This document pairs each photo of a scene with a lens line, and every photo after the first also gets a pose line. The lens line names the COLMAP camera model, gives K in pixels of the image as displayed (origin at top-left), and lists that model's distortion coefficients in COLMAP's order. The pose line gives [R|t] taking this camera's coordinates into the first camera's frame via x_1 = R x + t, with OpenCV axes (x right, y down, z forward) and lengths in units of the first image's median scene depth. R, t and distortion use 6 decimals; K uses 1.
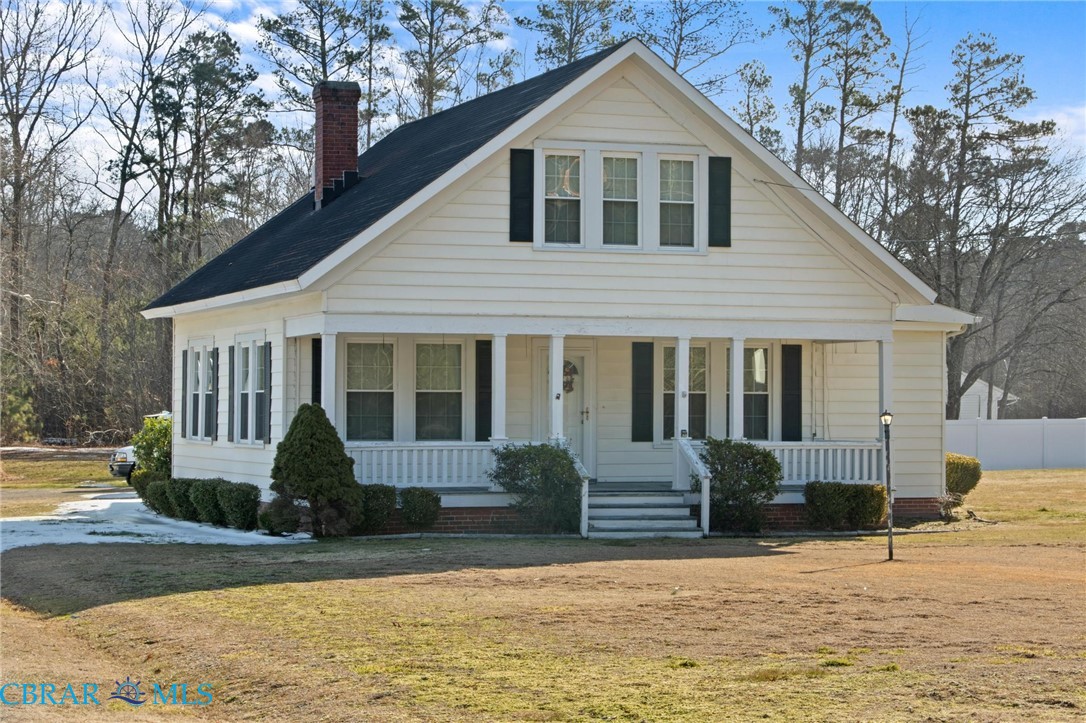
lens RADIAL K [[2366.0, 0, 543.0], [0, 2366.0, 367.8], [0, 0, 1]] dist [-0.010804, 0.000000]
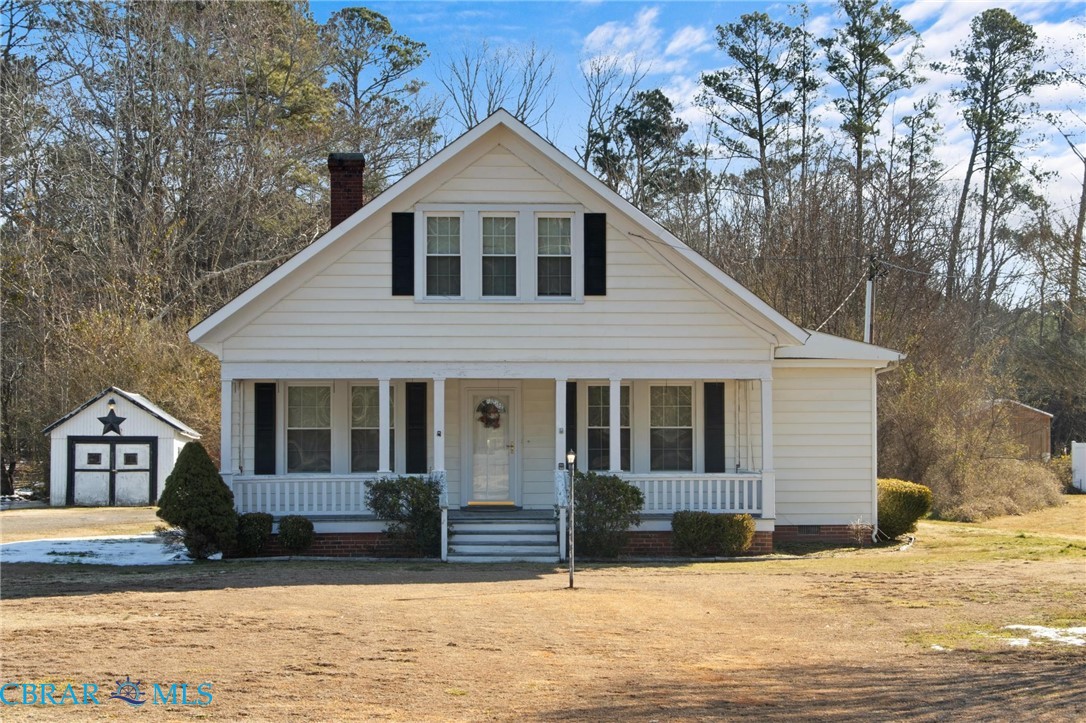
lens RADIAL K [[2172.6, 0, 543.4], [0, 2172.6, 353.2], [0, 0, 1]] dist [0.066839, 0.000000]
pose [[0.966737, -0.014010, -0.255388, 0.308848], [0.009865, 0.999798, -0.017501, -0.007140], [0.255581, 0.014399, 0.966680, 0.023349]]
